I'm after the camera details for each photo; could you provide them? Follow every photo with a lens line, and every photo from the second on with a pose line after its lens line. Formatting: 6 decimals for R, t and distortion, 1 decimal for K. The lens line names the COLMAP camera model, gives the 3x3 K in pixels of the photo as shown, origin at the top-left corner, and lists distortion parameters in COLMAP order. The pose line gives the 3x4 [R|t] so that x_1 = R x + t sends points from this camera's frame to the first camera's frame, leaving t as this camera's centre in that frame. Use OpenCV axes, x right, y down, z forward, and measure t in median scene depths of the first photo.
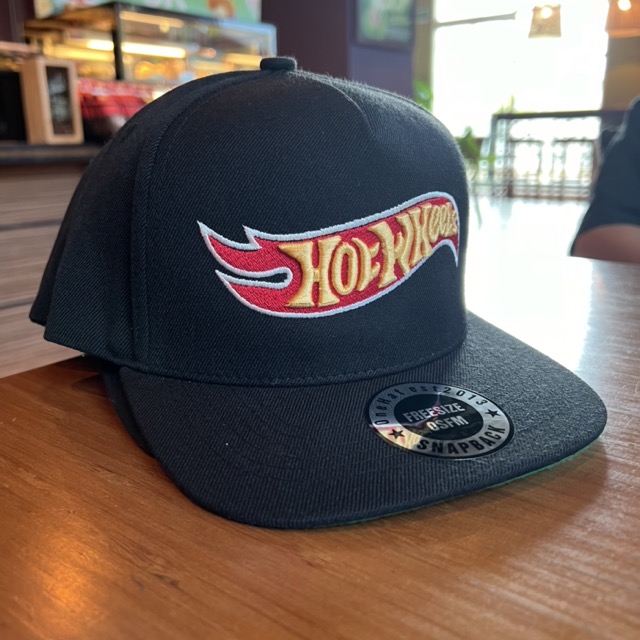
lens RADIAL K [[650.2, 0, 320.0], [0, 650.2, 320.0], [0, 0, 1]] dist [0.008312, -0.021782]
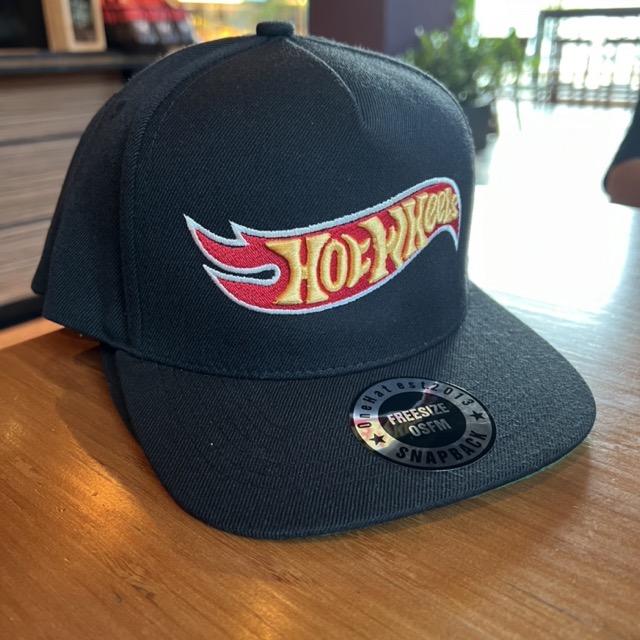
lens RADIAL K [[650.2, 0, 320.0], [0, 650.2, 320.0], [0, 0, 1]] dist [0.008312, -0.021782]
pose [[0.998792, 0.019553, -0.045086, 0.063140], [-0.013152, 0.990327, 0.138131, -0.132523], [0.047351, -0.137371, 0.989387, 0.017506]]
